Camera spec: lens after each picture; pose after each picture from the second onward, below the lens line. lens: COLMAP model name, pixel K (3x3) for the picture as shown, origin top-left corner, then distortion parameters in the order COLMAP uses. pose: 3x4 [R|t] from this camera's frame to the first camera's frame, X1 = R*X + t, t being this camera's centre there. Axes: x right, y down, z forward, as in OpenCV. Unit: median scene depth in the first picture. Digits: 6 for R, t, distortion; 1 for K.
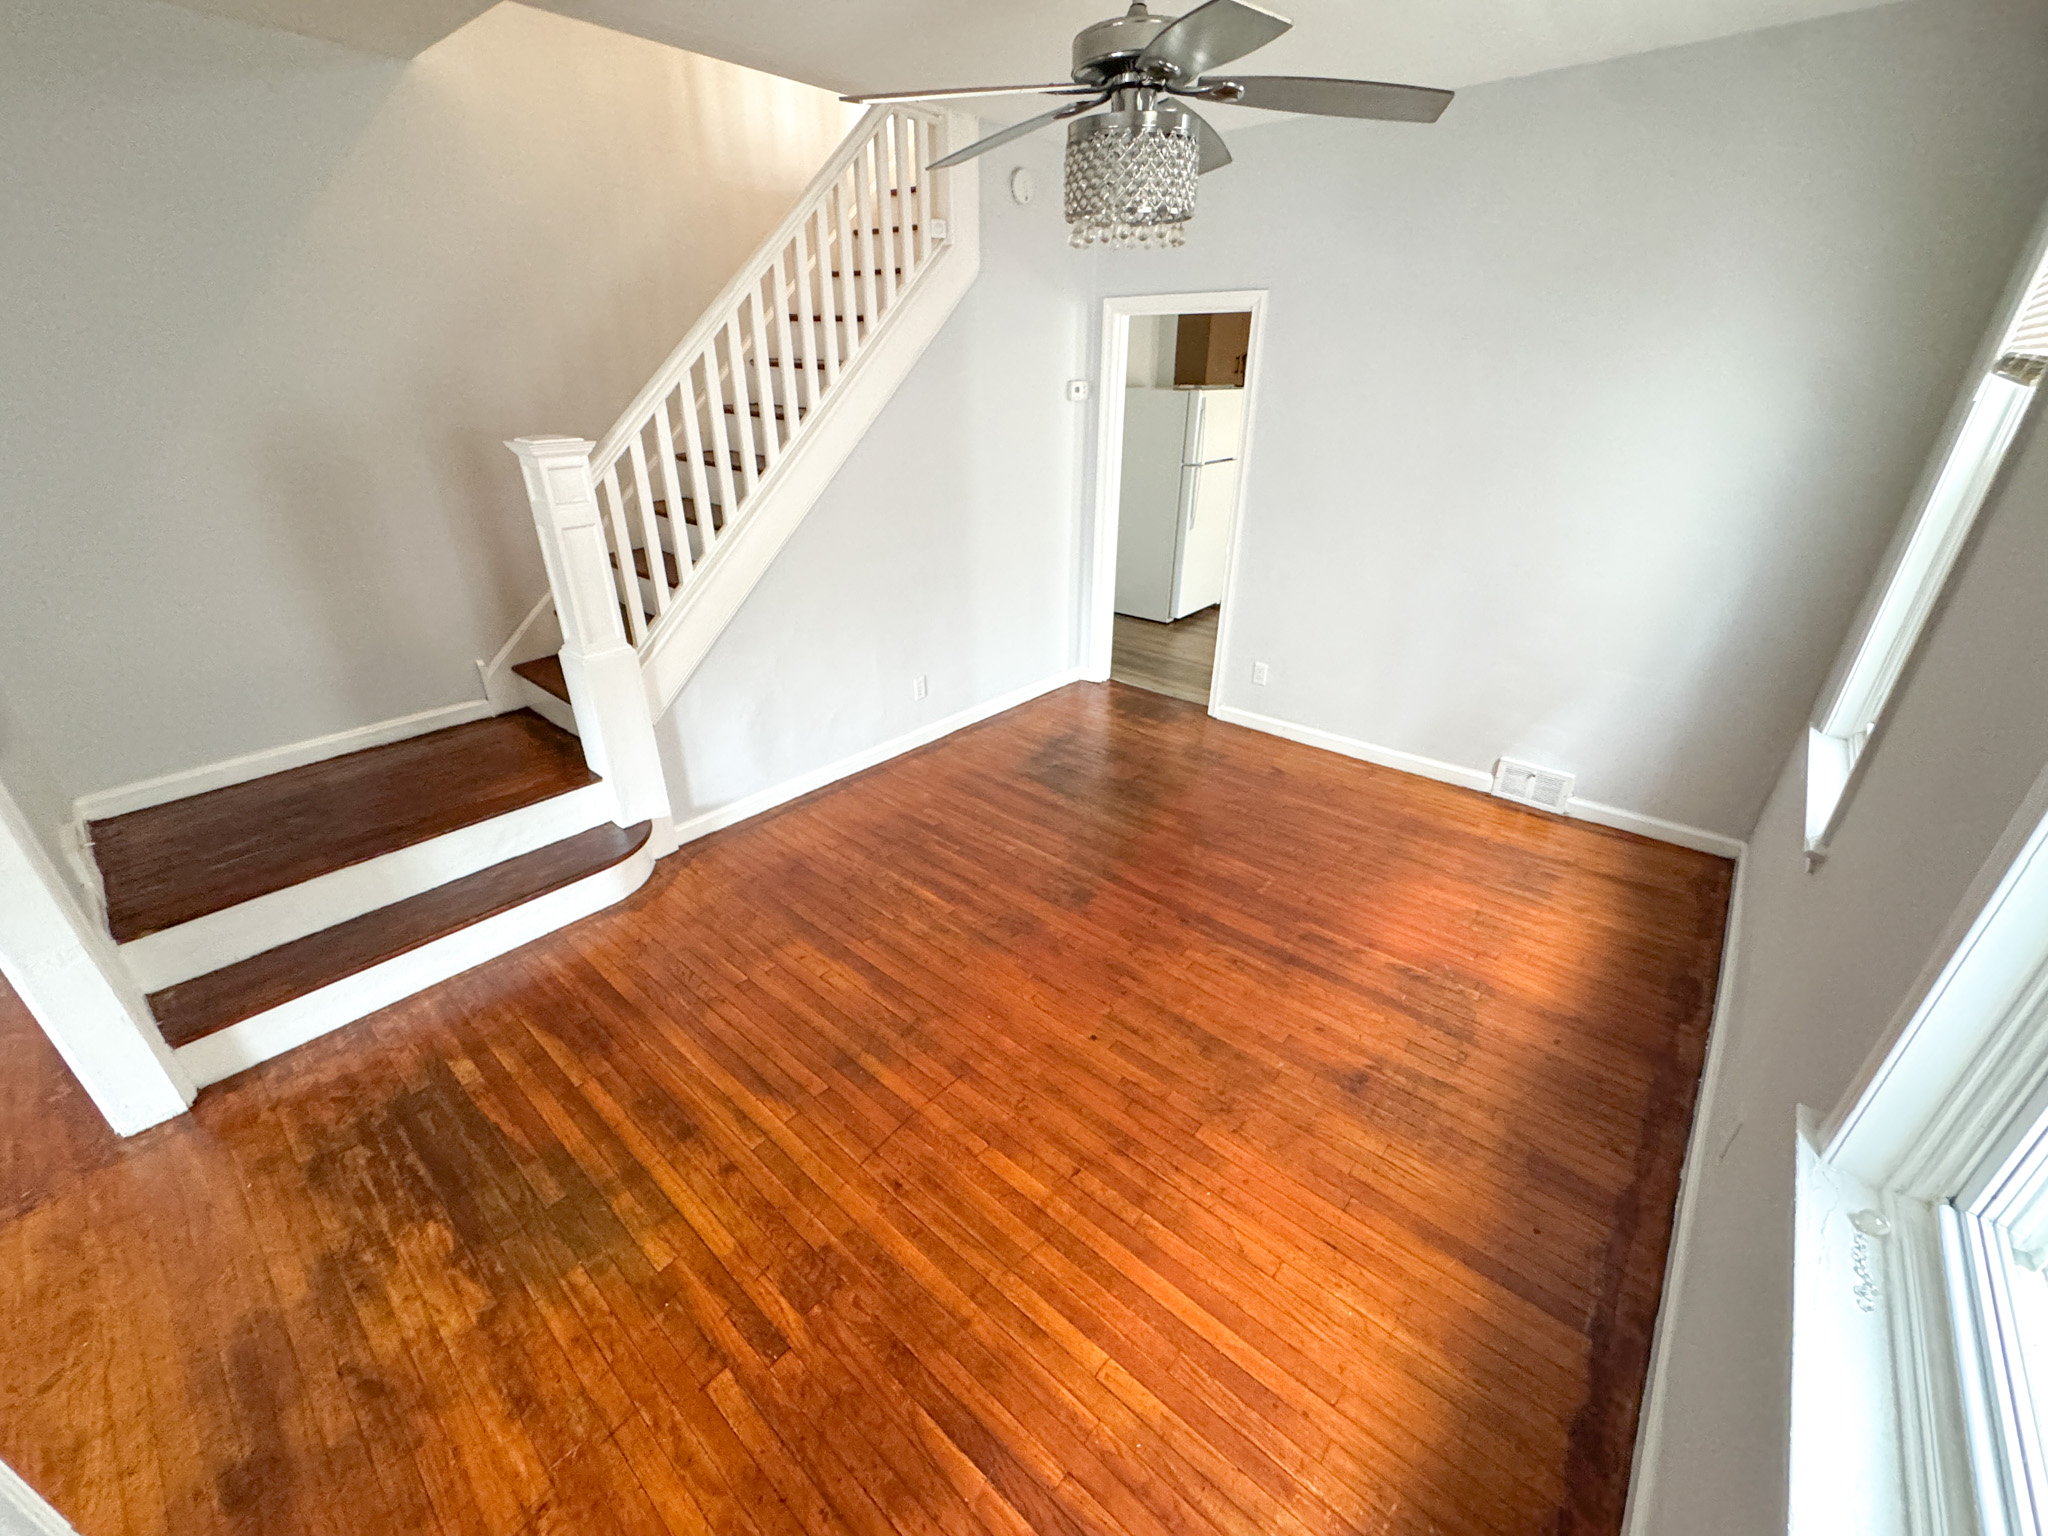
lens RADIAL K [[822.8, 0, 1019.0], [0, 822.8, 768.4], [0, 0, 1]] dist [-0.002998, -0.000369]
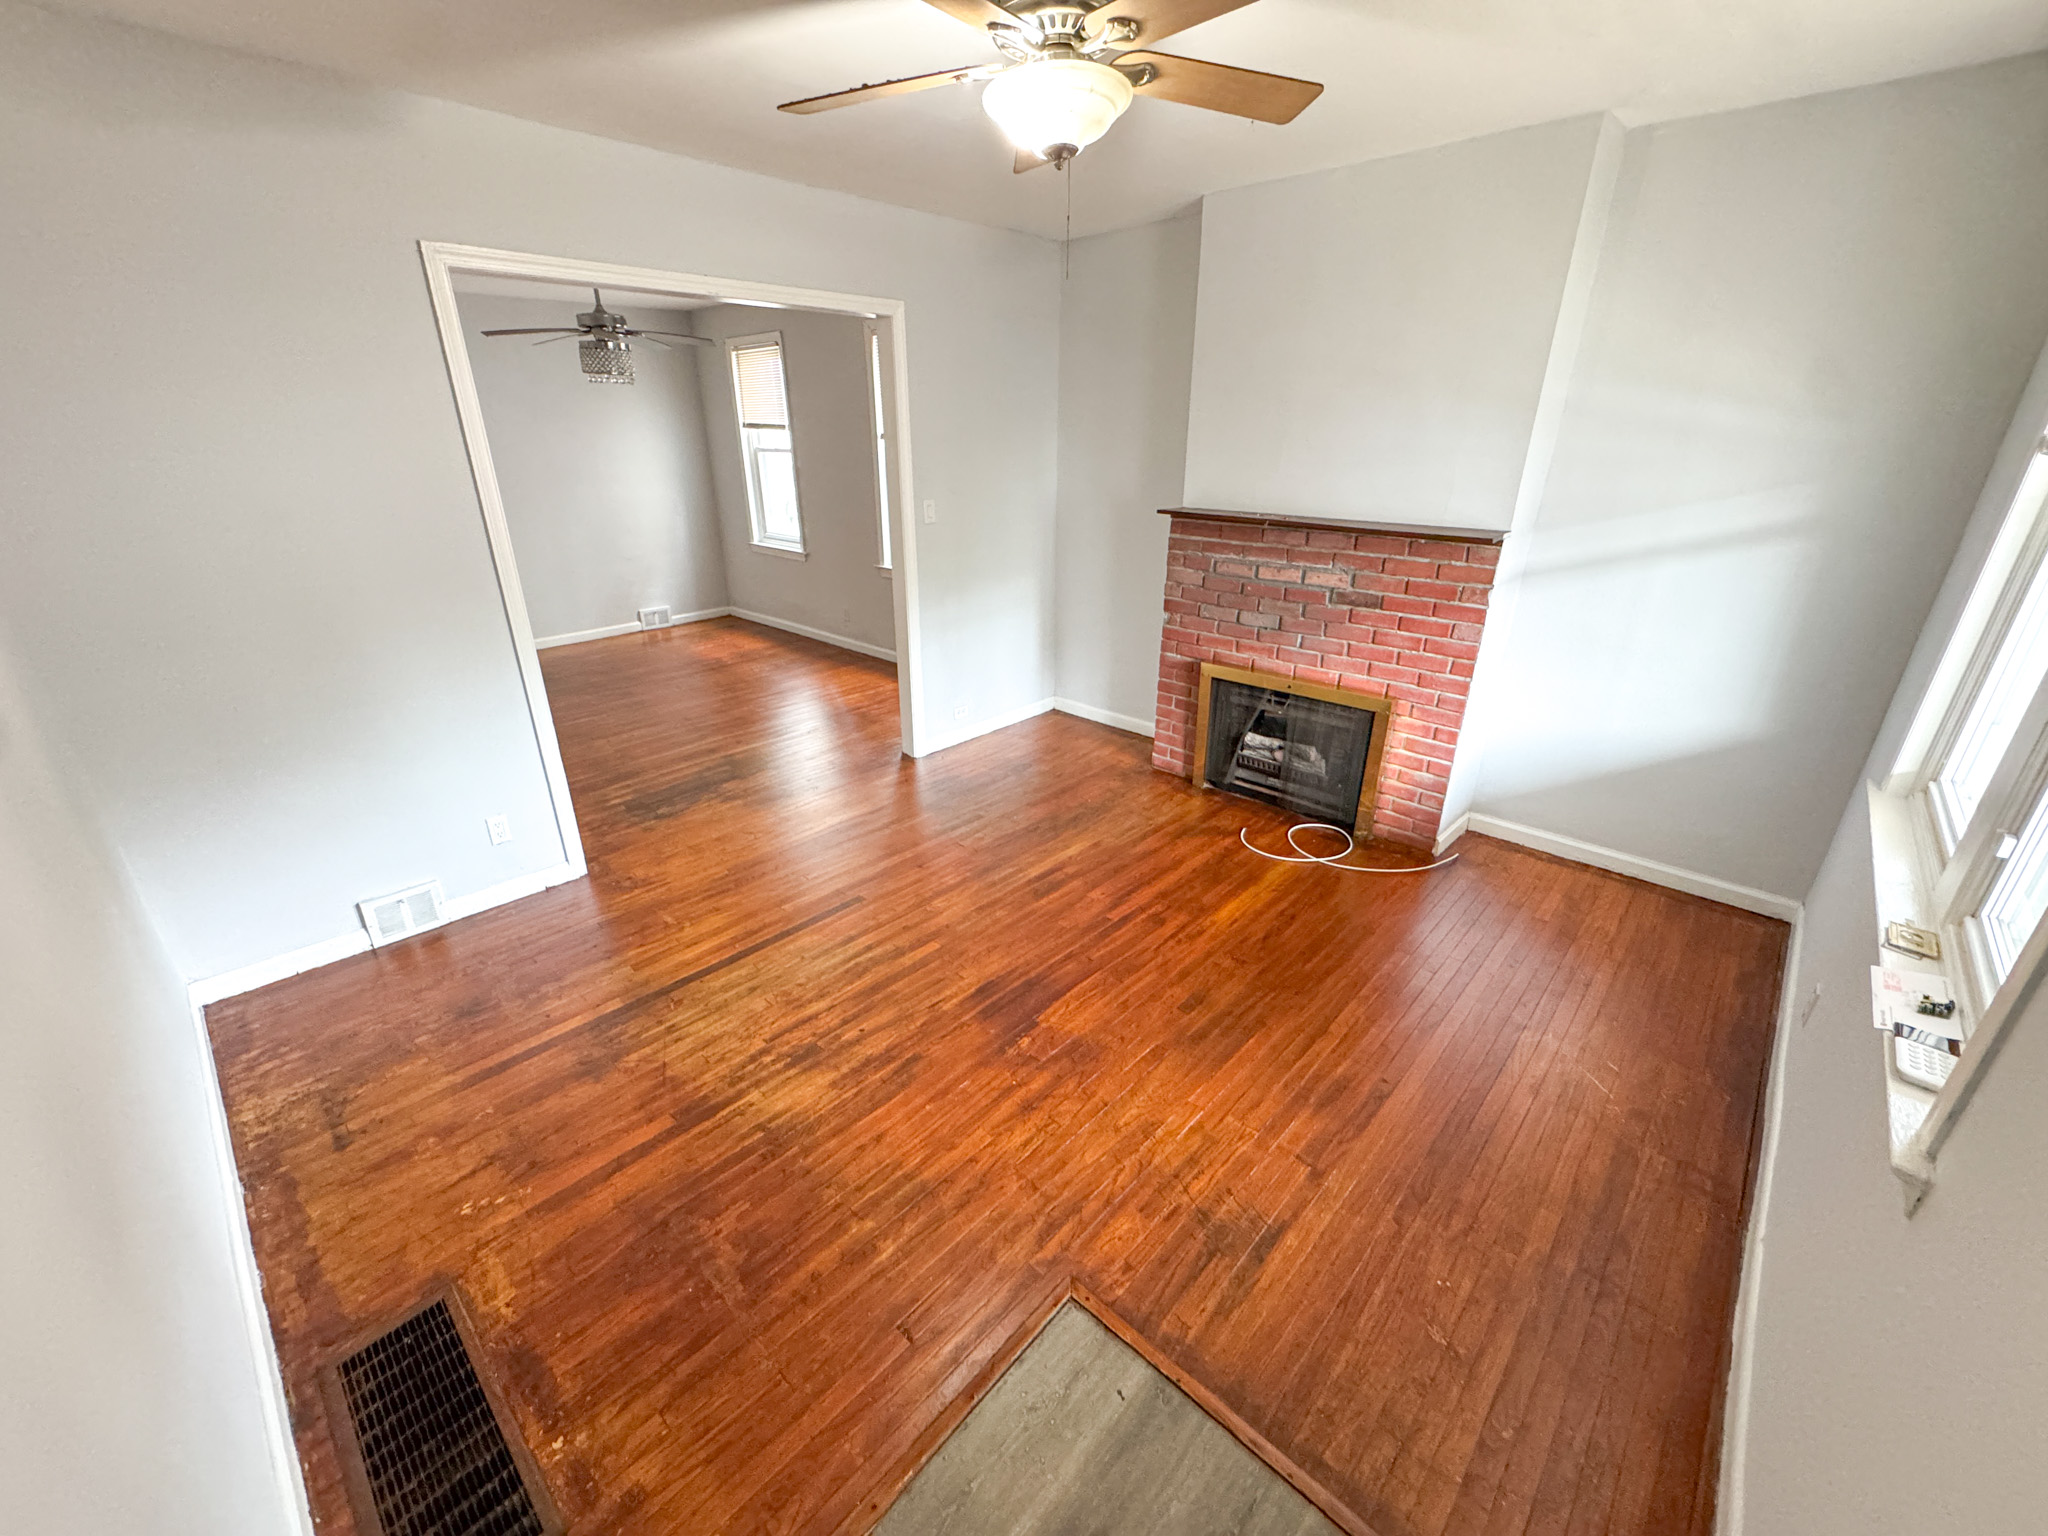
lens RADIAL K [[822.8, 0, 1025.3], [0, 822.8, 771.0], [0, 0, 1]] dist [-0.002998, -0.000369]
pose [[0.039994, -0.388066, 0.920763, -2.054722], [0.440516, 0.833961, 0.332348, 0.091203], [-0.896853, 0.392320, 0.204303, -0.192456]]
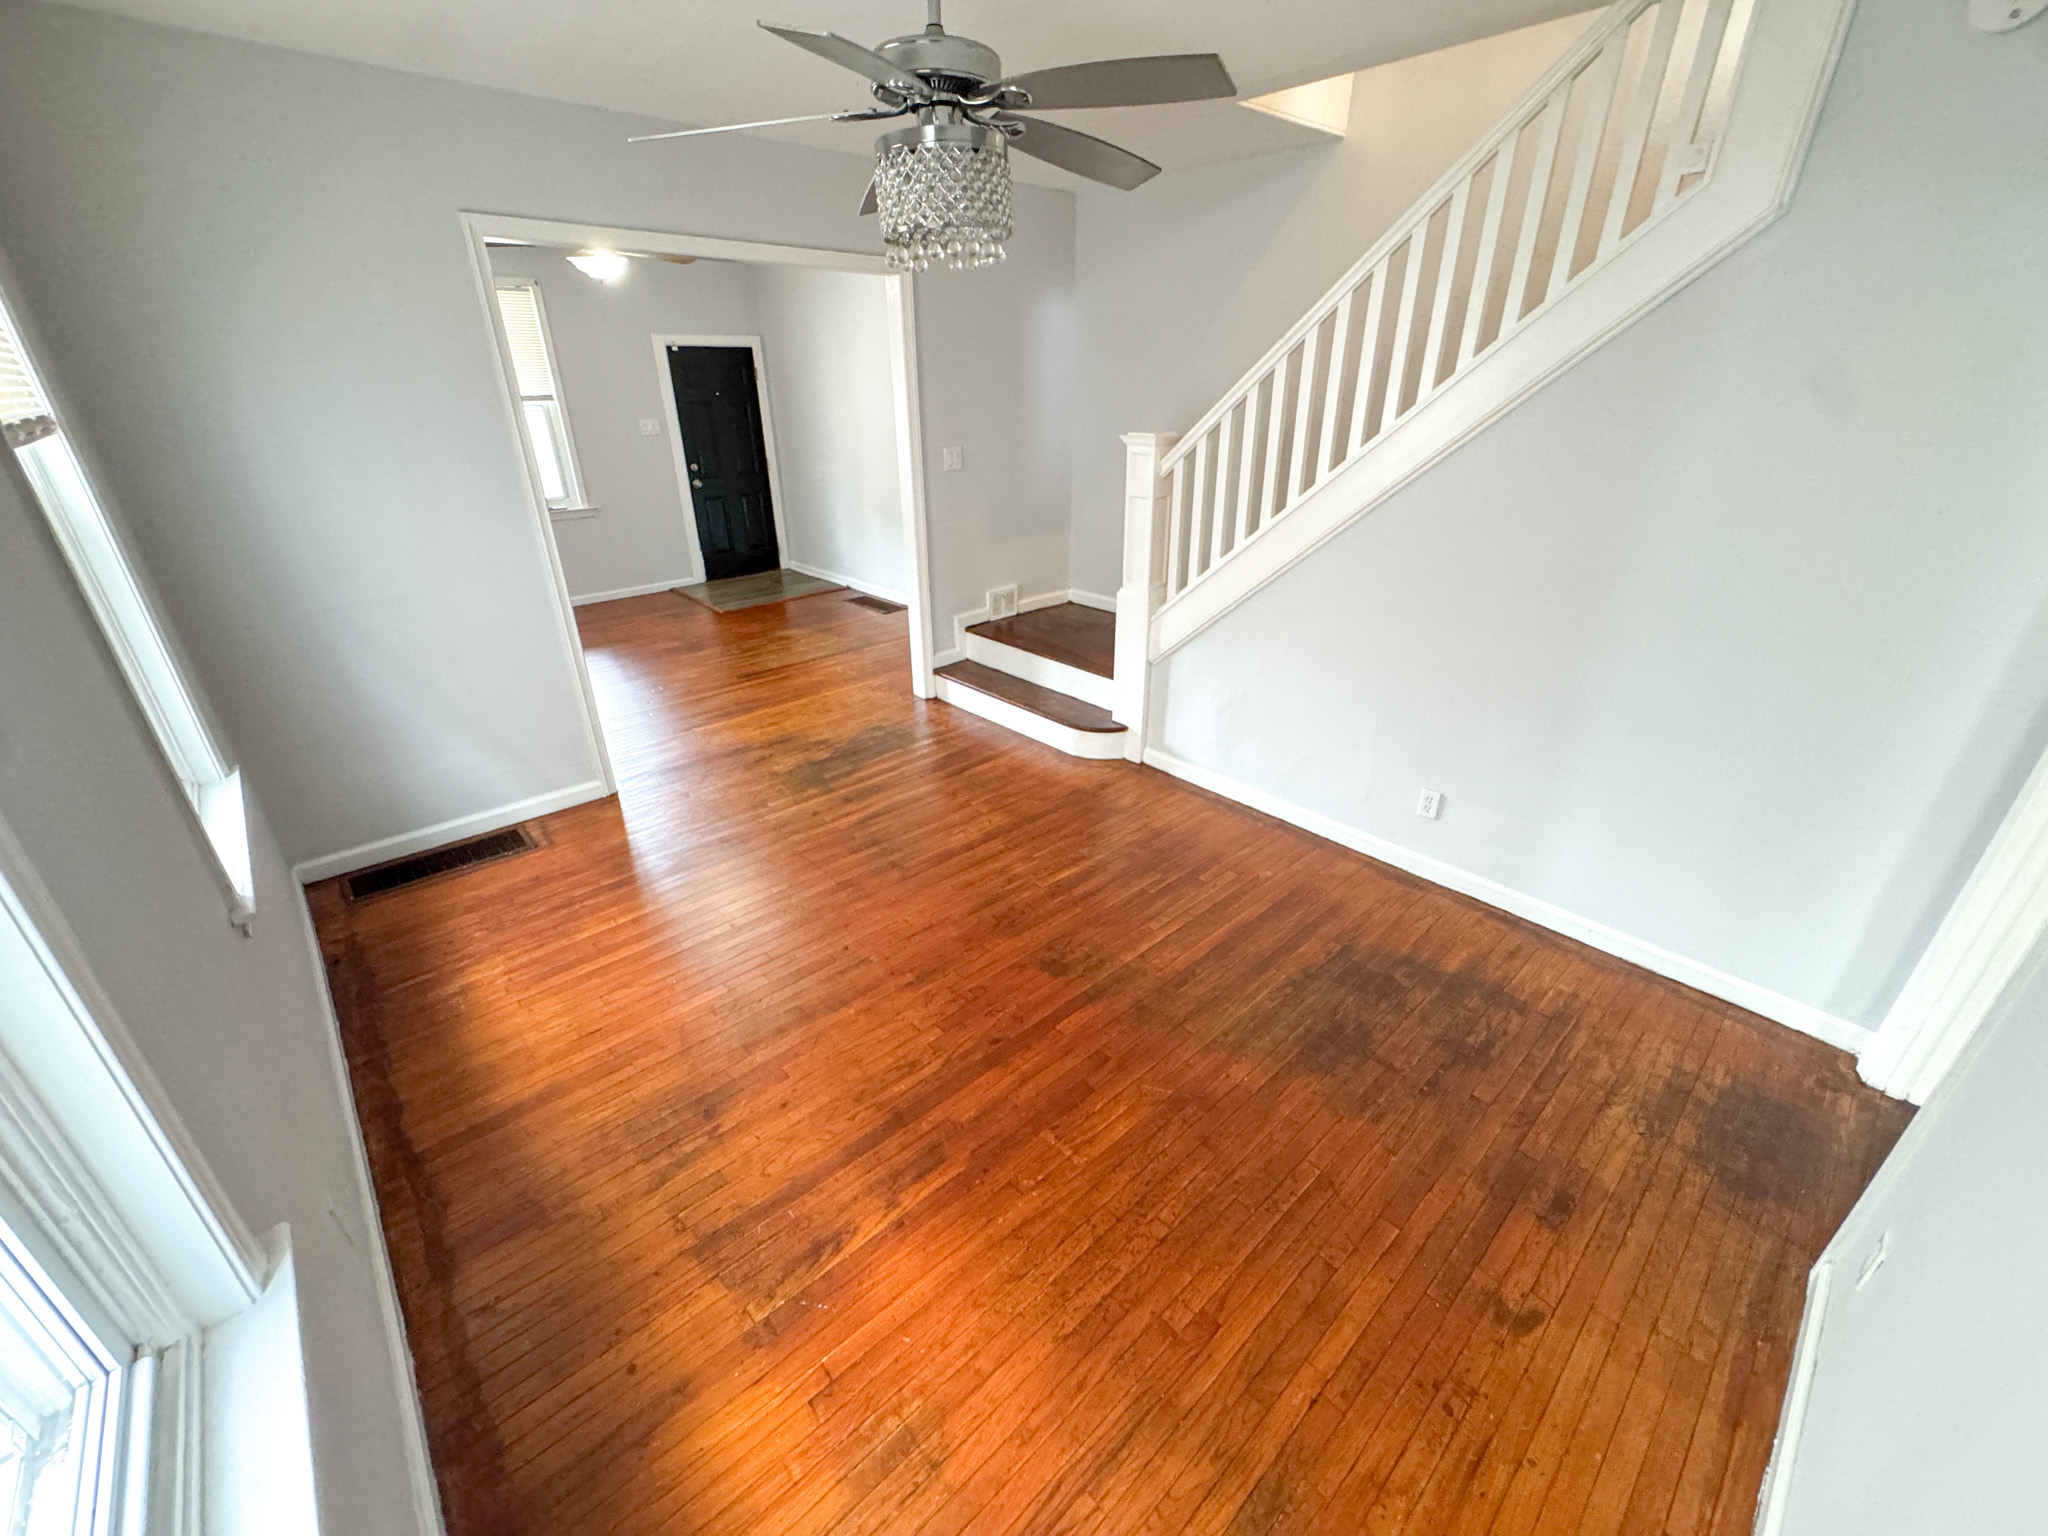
lens RADIAL K [[822.8, 0, 1023.1], [0, 822.8, 760.3], [0, 0, 1]] dist [-0.002998, -0.000369]
pose [[-0.113171, 0.421341, -0.899814, 0.947448], [-0.432041, 0.794662, 0.426442, -0.470283], [0.894725, 0.437017, 0.092104, 0.933674]]
